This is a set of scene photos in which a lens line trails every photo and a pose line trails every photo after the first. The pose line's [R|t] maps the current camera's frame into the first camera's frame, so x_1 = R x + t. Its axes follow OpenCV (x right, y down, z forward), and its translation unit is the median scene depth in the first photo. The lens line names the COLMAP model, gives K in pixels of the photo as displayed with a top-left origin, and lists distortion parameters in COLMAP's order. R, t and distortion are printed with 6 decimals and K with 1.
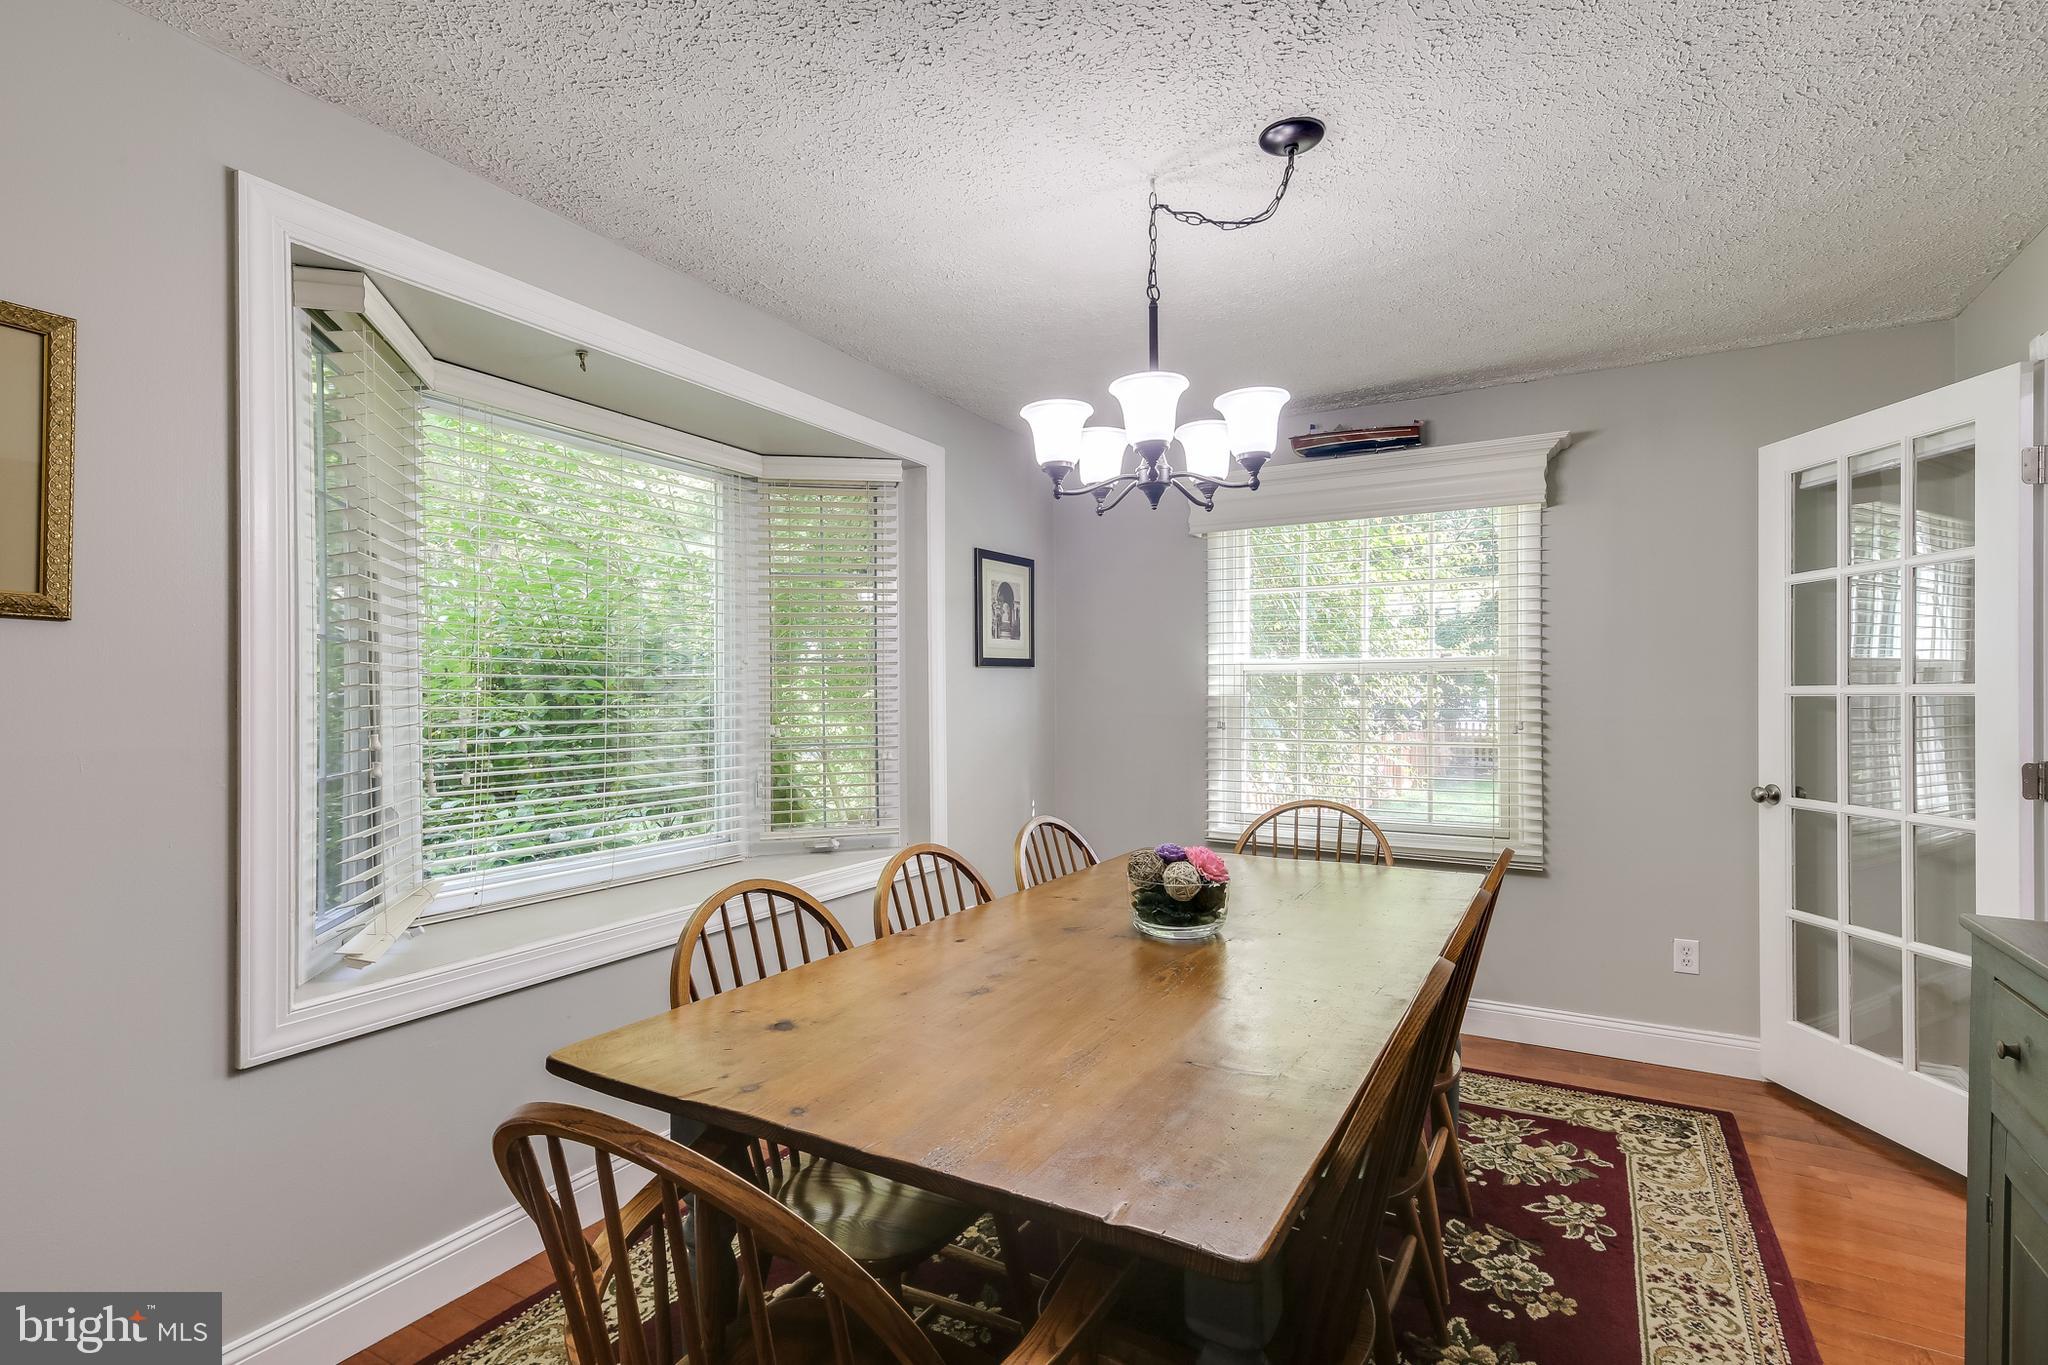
lens RADIAL K [[996.5, 0, 1002.6], [0, 996.5, 697.1], [0, 0, 1]] dist [0.004984, -0.004923]
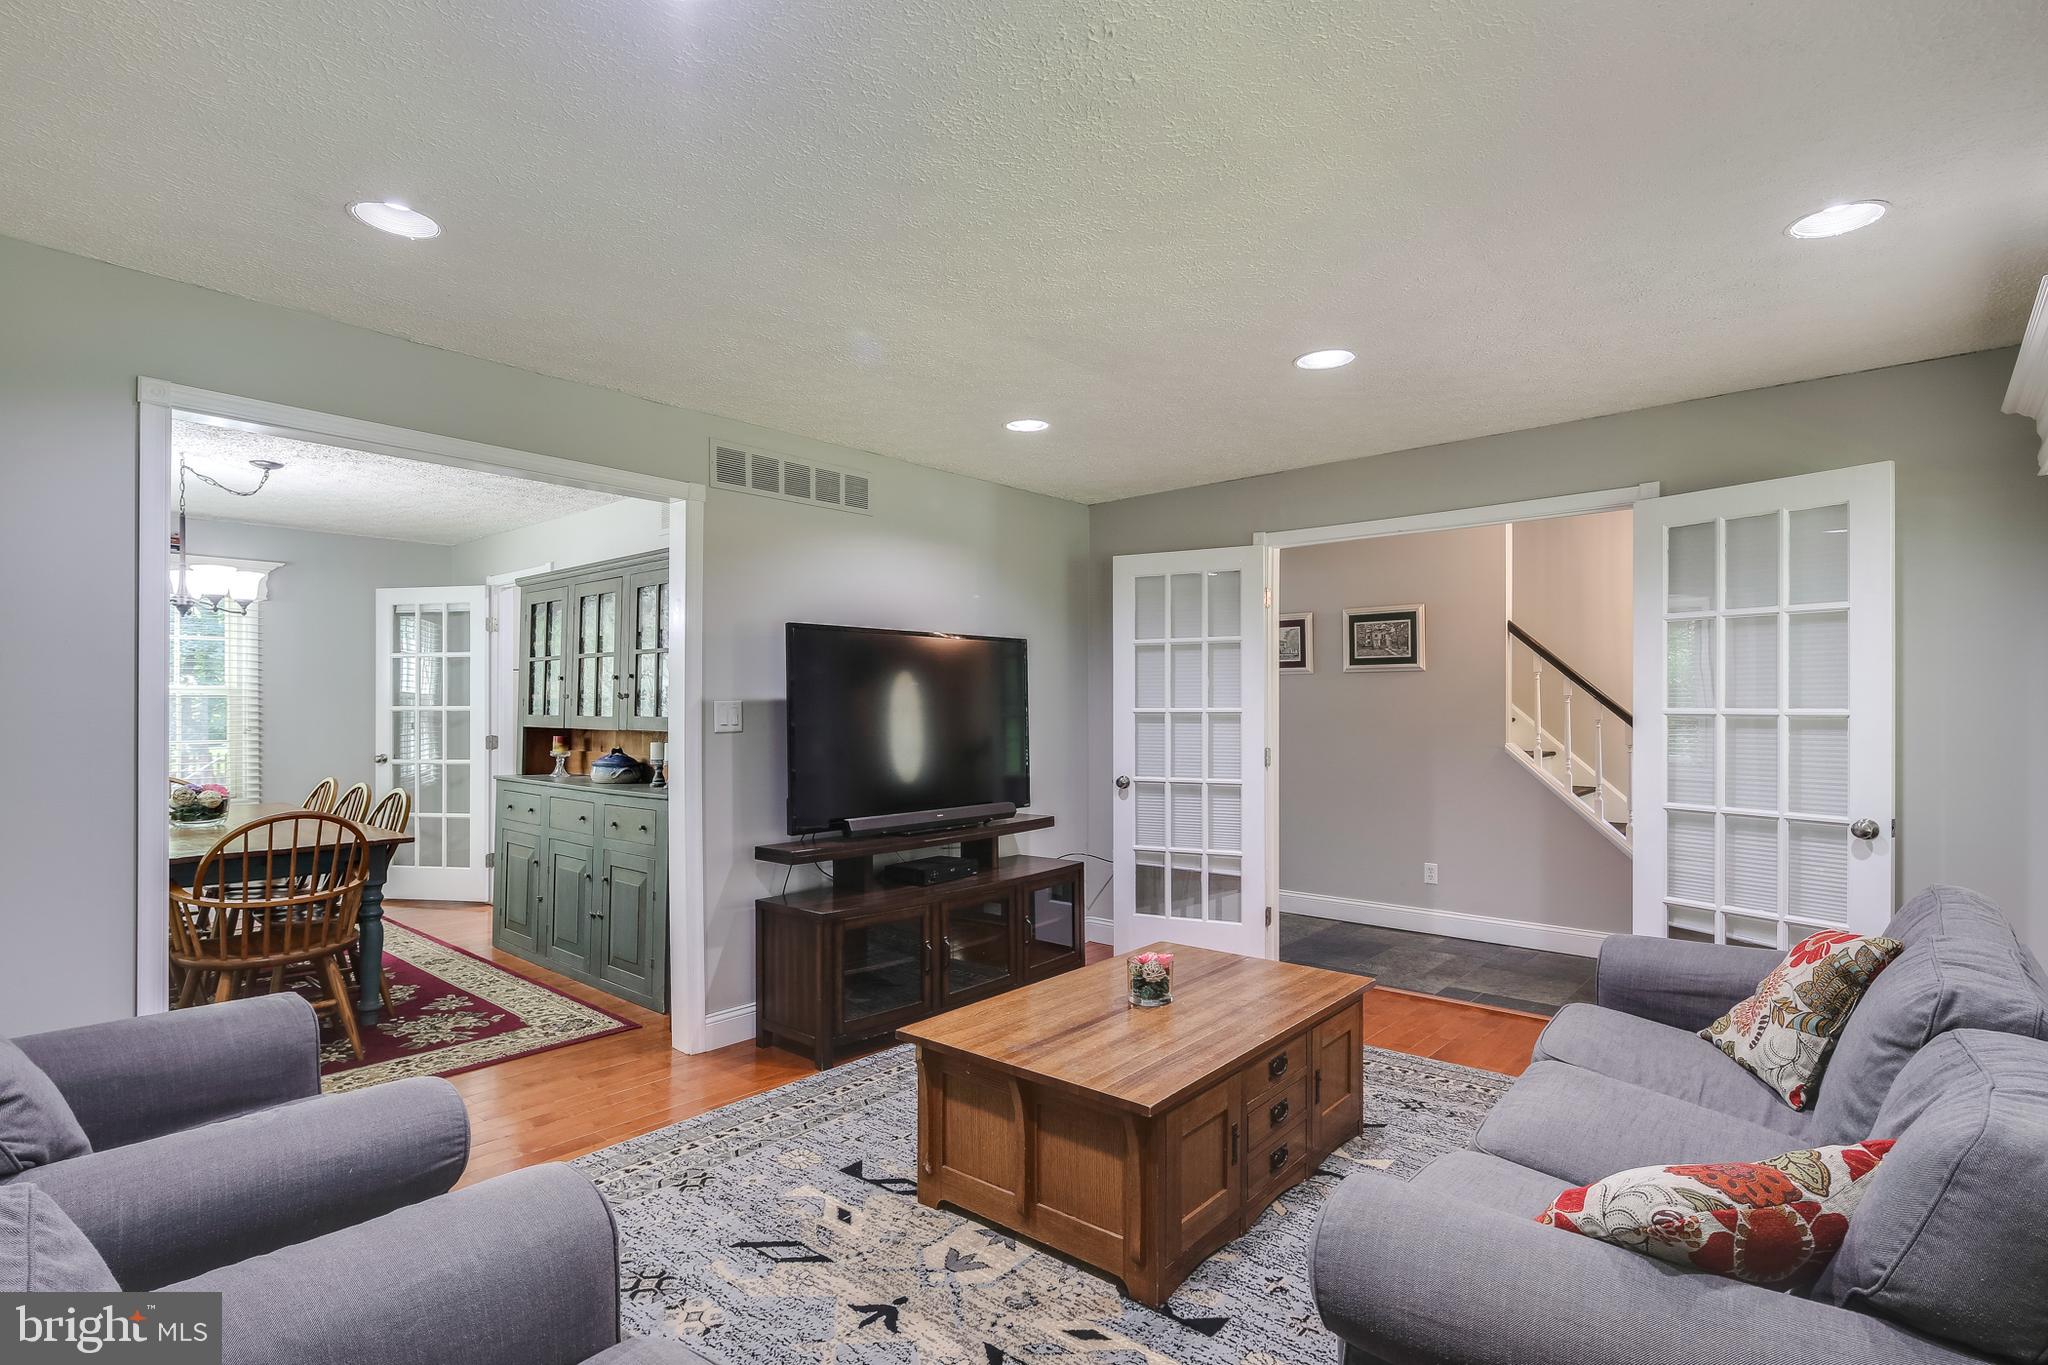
lens RADIAL K [[996.5, 0, 1020.9], [0, 996.5, 694.9], [0, 0, 1]] dist [0.004984, -0.004923]
pose [[0.179781, 0.018253, 0.983537, -1.189932], [-0.001485, 0.999832, -0.018284, 0.000519], [-0.983705, 0.001826, 0.179778, -0.786737]]
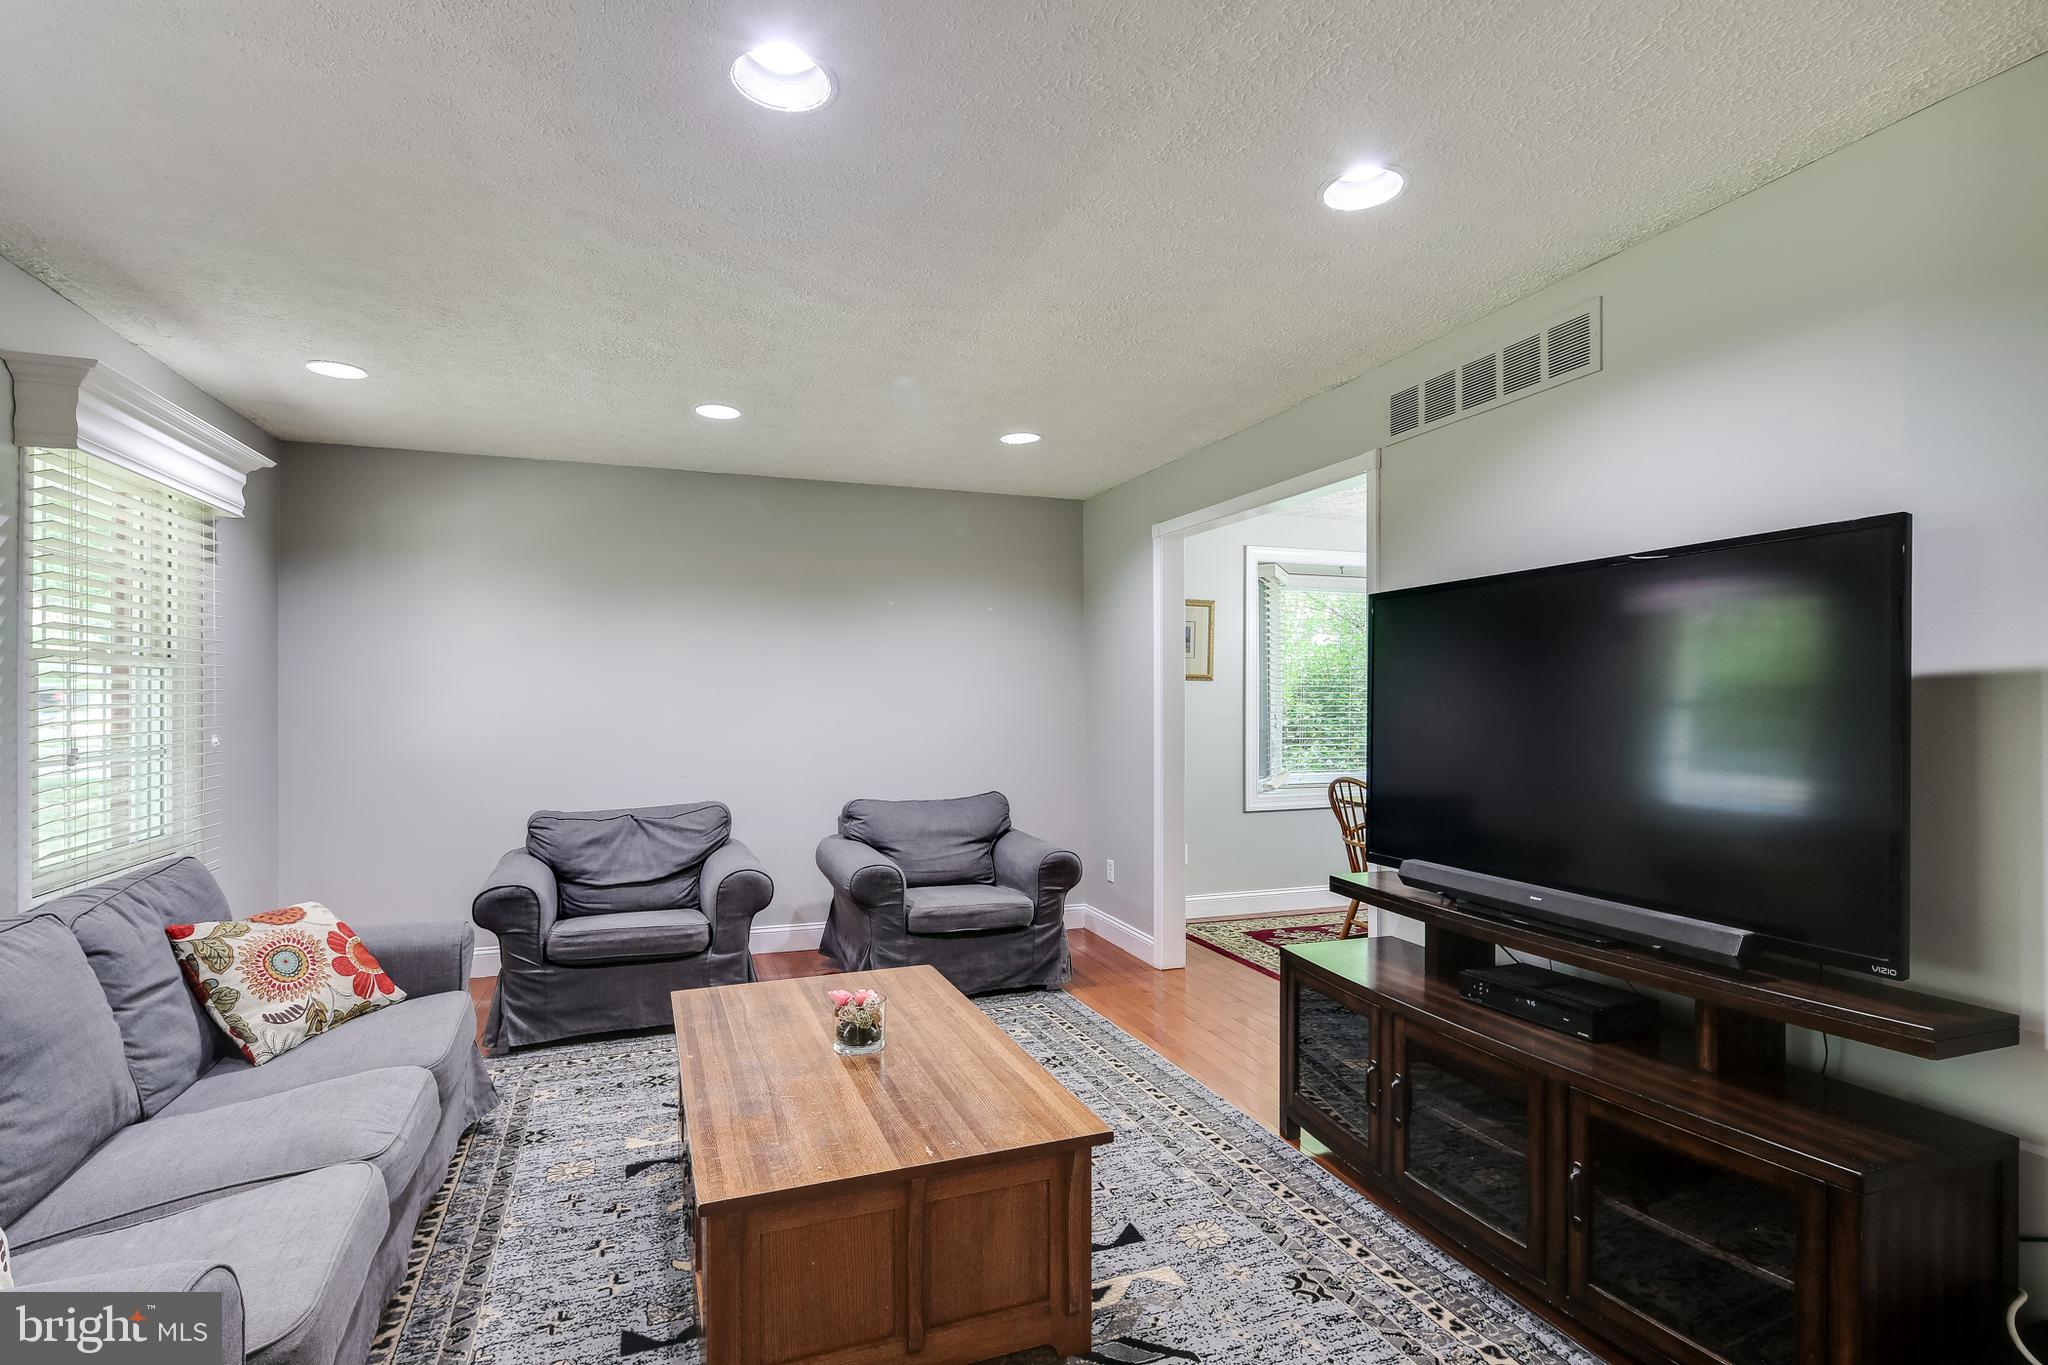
lens RADIAL K [[996.5, 0, 1022.5], [0, 996.5, 688.2], [0, 0, 1]] dist [0.004984, -0.004923]
pose [[0.778373, 0.001894, -0.627800, 0.476484], [-0.008636, 0.999933, -0.007691, -0.007584], [0.627743, 0.011408, 0.778337, -1.314740]]
